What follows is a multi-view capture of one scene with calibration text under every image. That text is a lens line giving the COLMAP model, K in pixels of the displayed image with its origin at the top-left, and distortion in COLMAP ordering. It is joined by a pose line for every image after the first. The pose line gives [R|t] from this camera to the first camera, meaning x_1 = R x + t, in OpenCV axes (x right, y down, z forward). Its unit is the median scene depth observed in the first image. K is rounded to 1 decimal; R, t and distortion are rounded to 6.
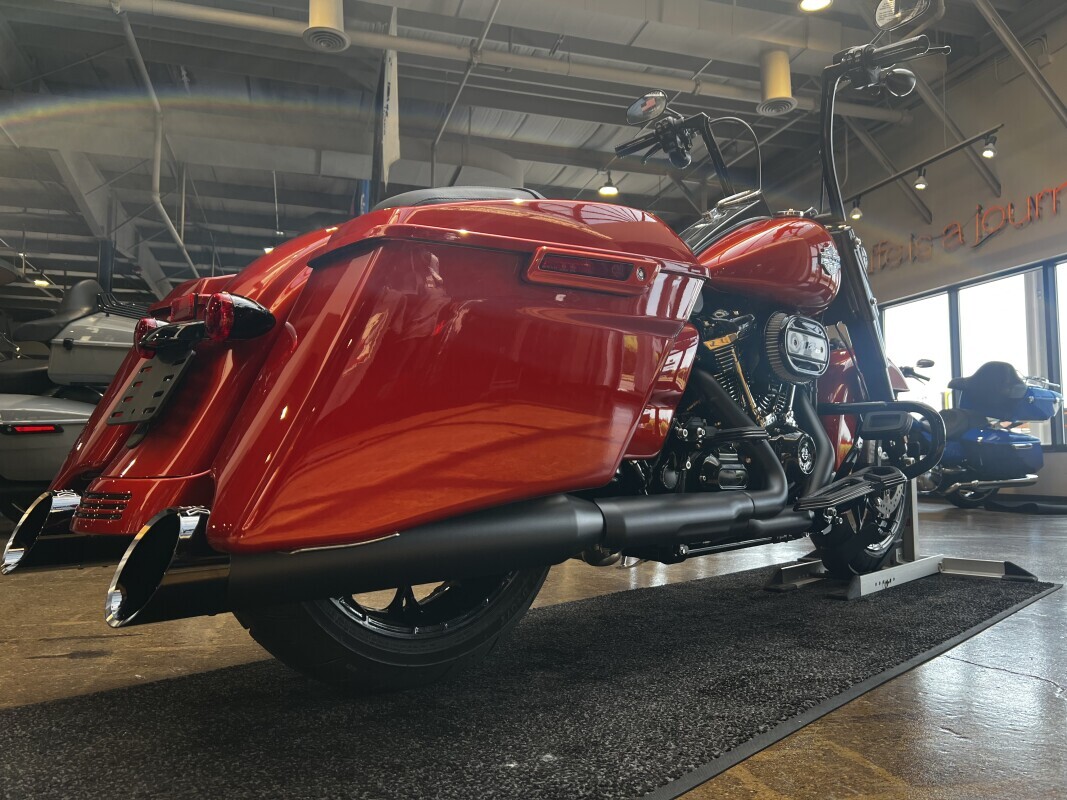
lens RADIAL K [[805.7, 0, 533.5], [0, 805.7, 400.0], [0, 0, 1]] dist [0.010781, -0.011614]
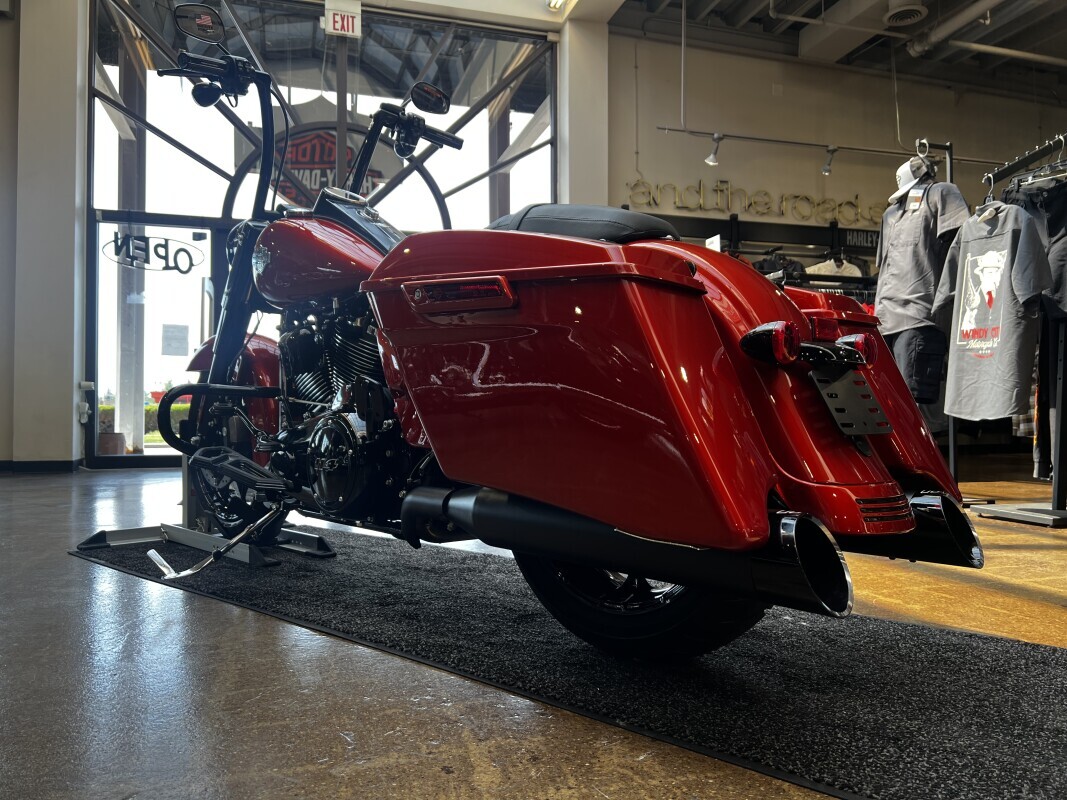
lens RADIAL K [[805.7, 0, 533.5], [0, 805.7, 400.0], [0, 0, 1]] dist [0.010781, -0.011614]
pose [[-0.001041, 0.020381, 0.999792, -0.210981], [-0.080320, 0.996560, -0.020399, 0.005432], [-0.996769, -0.080325, 0.000600, 0.190256]]
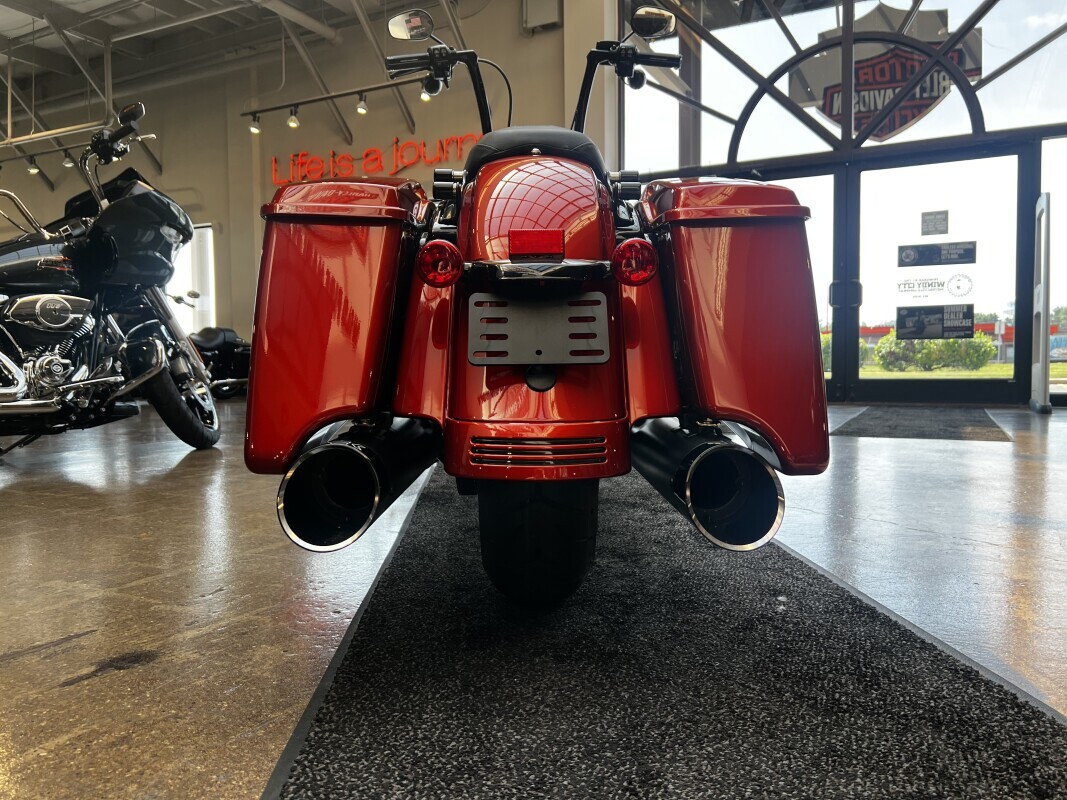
lens RADIAL K [[805.7, 0, 533.5], [0, 805.7, 400.0], [0, 0, 1]] dist [0.010781, -0.011614]
pose [[0.689202, -0.041467, 0.723381, -0.152640], [-0.050025, 0.993256, 0.104599, -0.003103], [-0.722840, -0.108277, 0.682480, 0.046446]]
